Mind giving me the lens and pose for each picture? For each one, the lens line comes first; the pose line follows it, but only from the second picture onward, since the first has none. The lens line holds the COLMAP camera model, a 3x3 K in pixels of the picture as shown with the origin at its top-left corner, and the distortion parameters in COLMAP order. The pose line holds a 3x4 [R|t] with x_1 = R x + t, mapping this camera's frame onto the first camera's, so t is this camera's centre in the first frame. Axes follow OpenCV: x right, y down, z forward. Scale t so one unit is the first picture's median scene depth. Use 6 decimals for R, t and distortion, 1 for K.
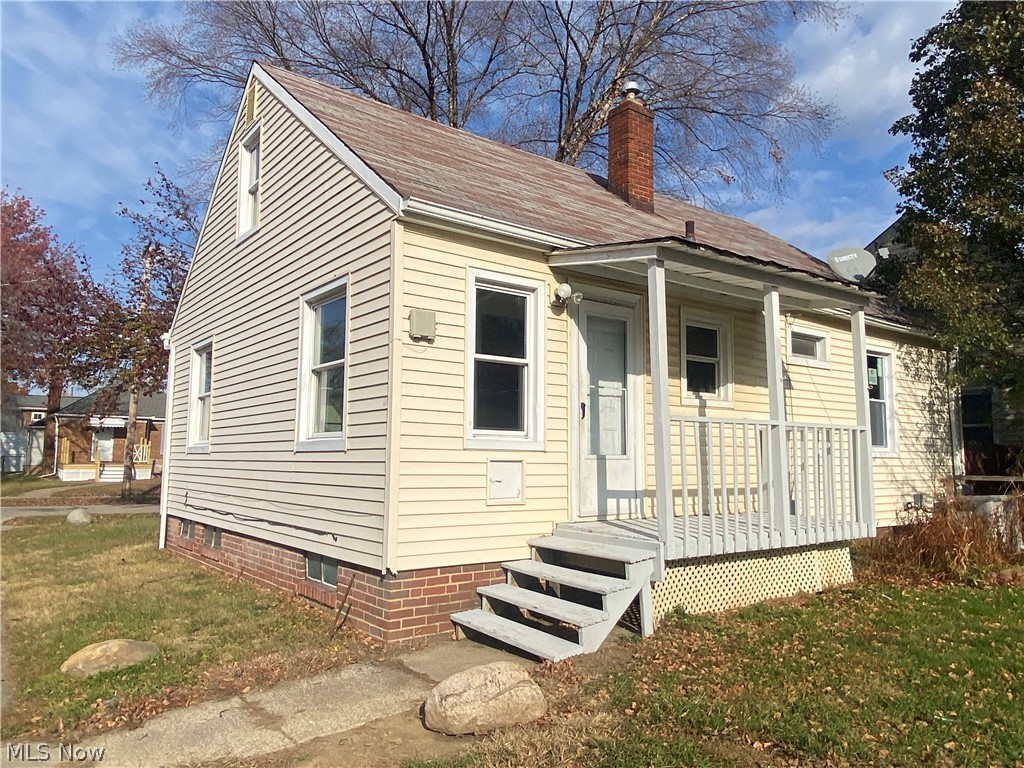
lens RADIAL K [[727.2, 0, 511.0], [0, 727.2, 389.4], [0, 0, 1]] dist [0.028179, -0.005030]
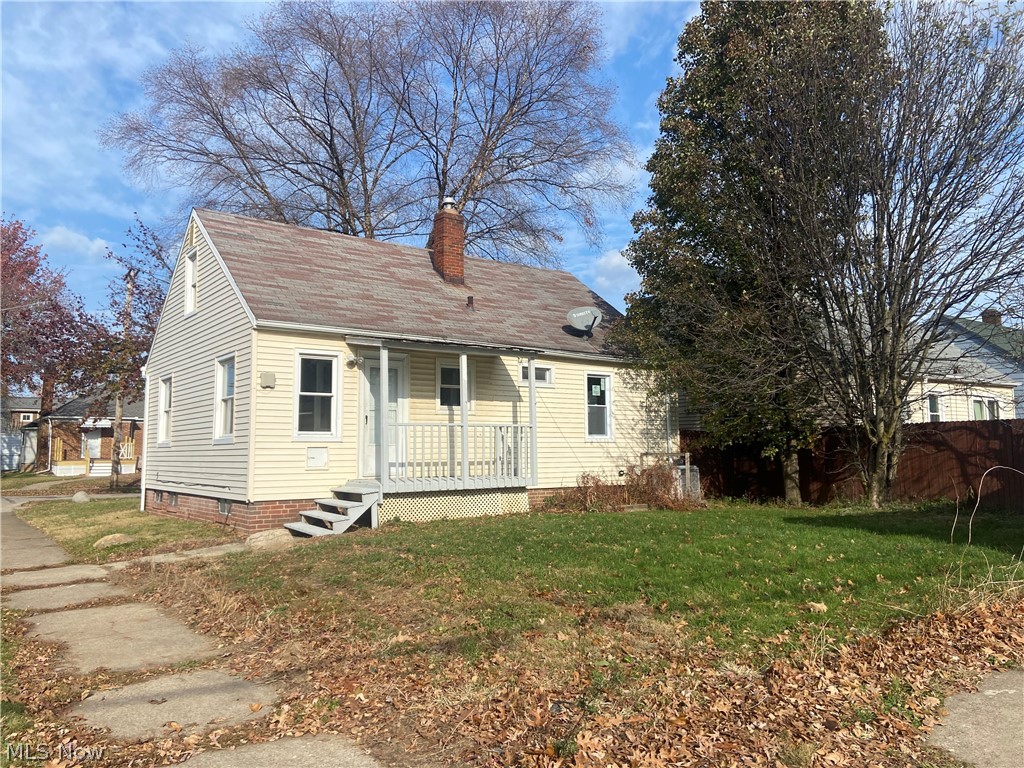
lens RADIAL K [[769.7, 0, 512.6], [0, 769.7, 375.9], [0, 0, 1]] dist [0.030489, -0.007324]
pose [[0.999847, -0.017219, -0.003159, 0.394010], [0.017211, 0.999849, -0.002458, -0.058337], [0.003201, 0.002403, 0.999992, -0.792690]]
